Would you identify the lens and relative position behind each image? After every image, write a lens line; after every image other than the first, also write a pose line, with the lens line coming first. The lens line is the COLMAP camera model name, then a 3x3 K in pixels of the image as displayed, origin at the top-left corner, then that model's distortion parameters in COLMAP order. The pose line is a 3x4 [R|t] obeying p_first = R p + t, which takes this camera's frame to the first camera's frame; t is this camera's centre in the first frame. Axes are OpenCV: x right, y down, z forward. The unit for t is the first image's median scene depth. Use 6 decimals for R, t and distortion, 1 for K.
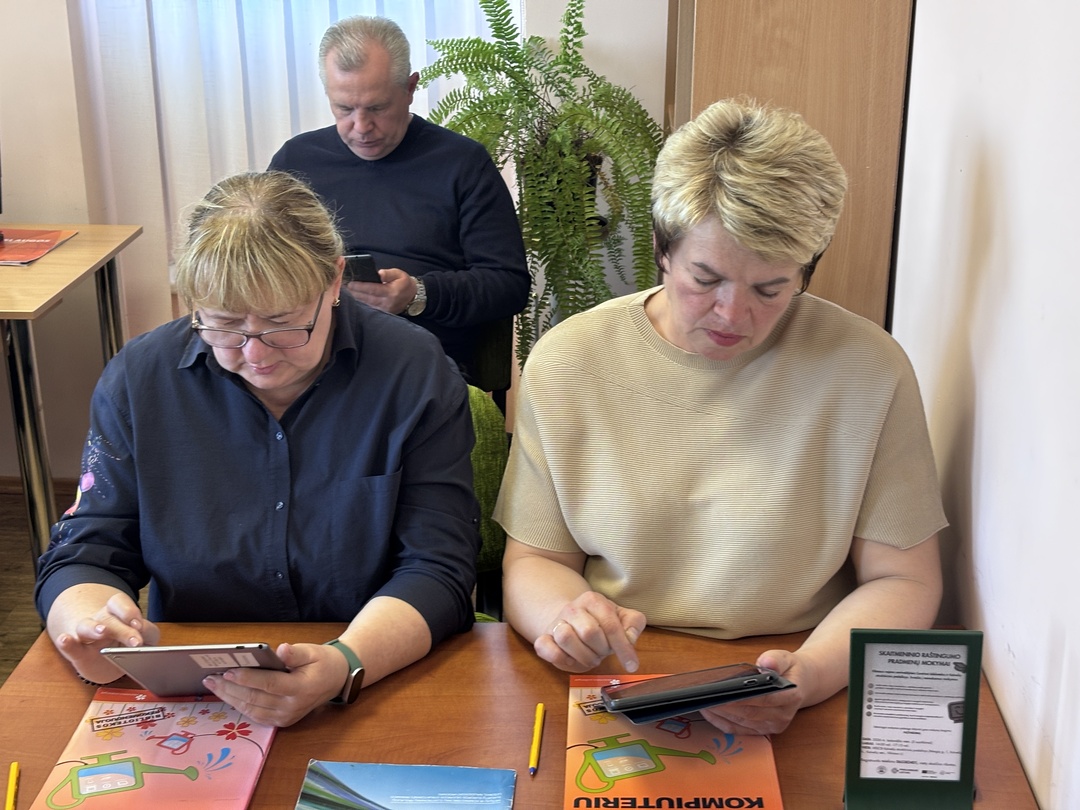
lens RADIAL K [[1627.8, 0, 542.8], [0, 1627.8, 400.7], [0, 0, 1]] dist [0.029584, 0.000000]
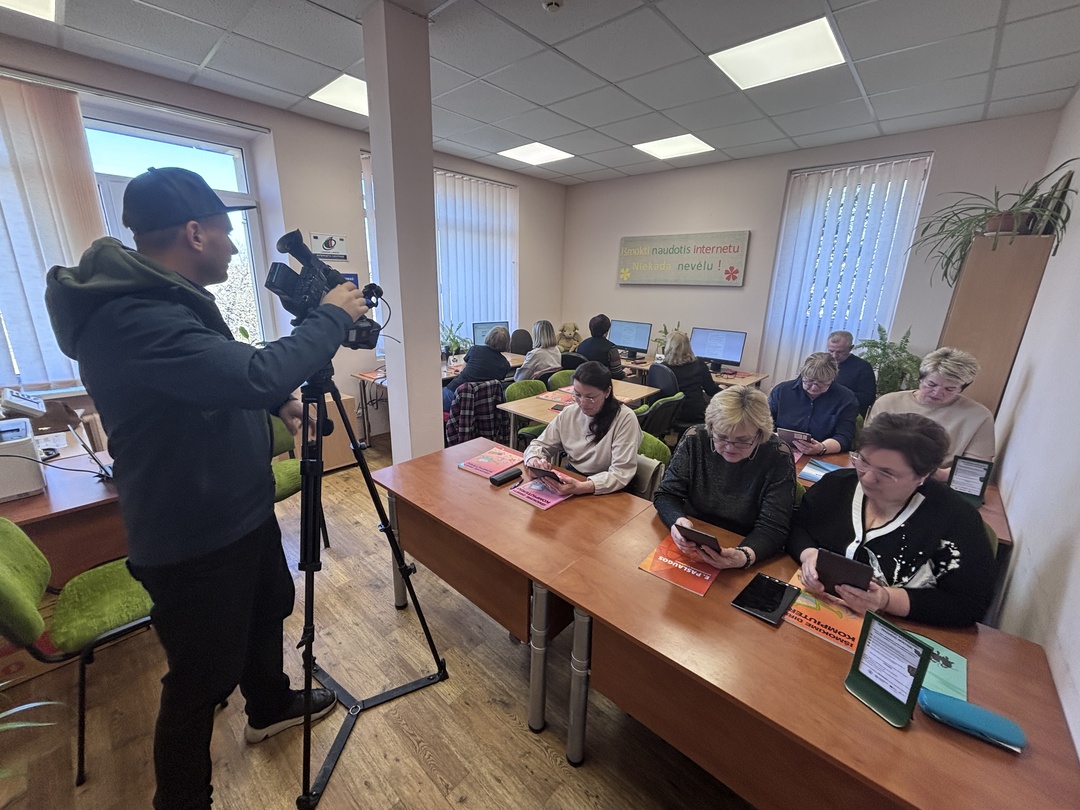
lens RADIAL K [[430.8, 0, 530.2], [0, 430.8, 401.3], [0, 0, 1]] dist [-0.001002, -0.000684]
pose [[0.764942, 0.182595, -0.617676, -0.007501], [-0.229974, 0.973193, 0.002887, 0.210594], [0.601645, 0.139841, 0.786427, -0.581424]]
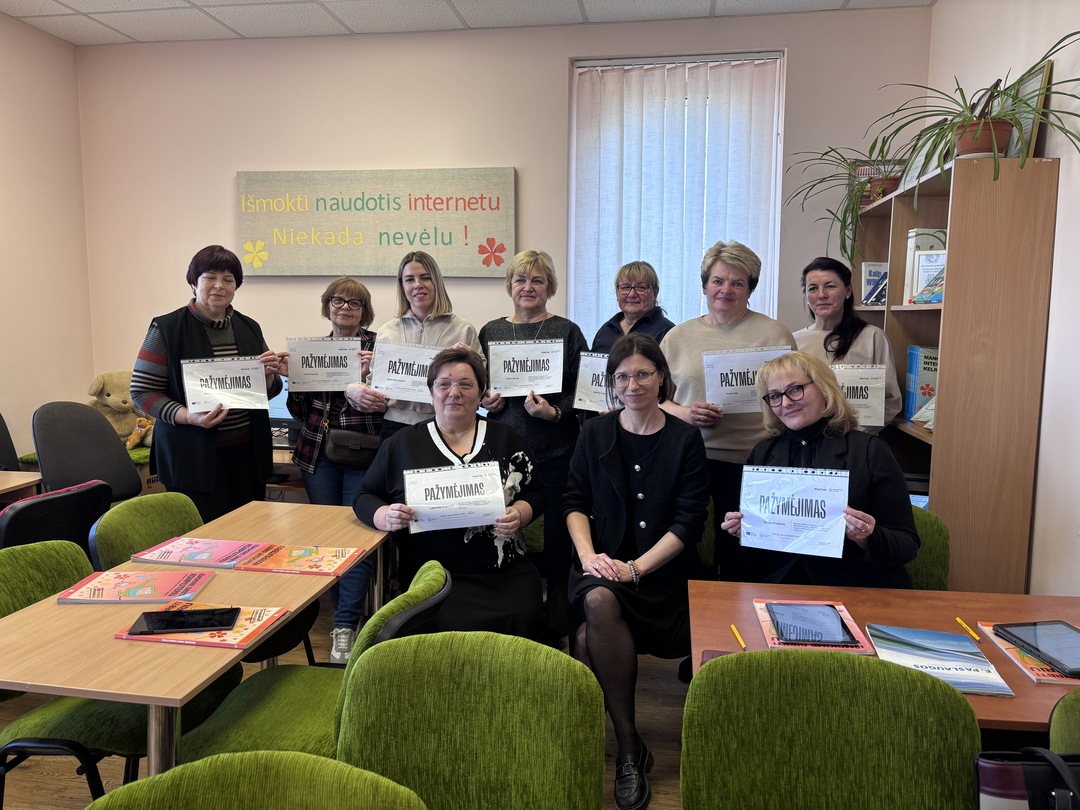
lens RADIAL K [[818.2, 0, 528.4], [0, 818.2, 395.6], [0, 0, 1]] dist [0.029000, -0.001051]
pose [[0.993881, 0.016910, -0.109157, -0.406728], [-0.042815, 0.969934, -0.239573, 0.169603], [0.101824, 0.242781, 0.964722, -0.155029]]
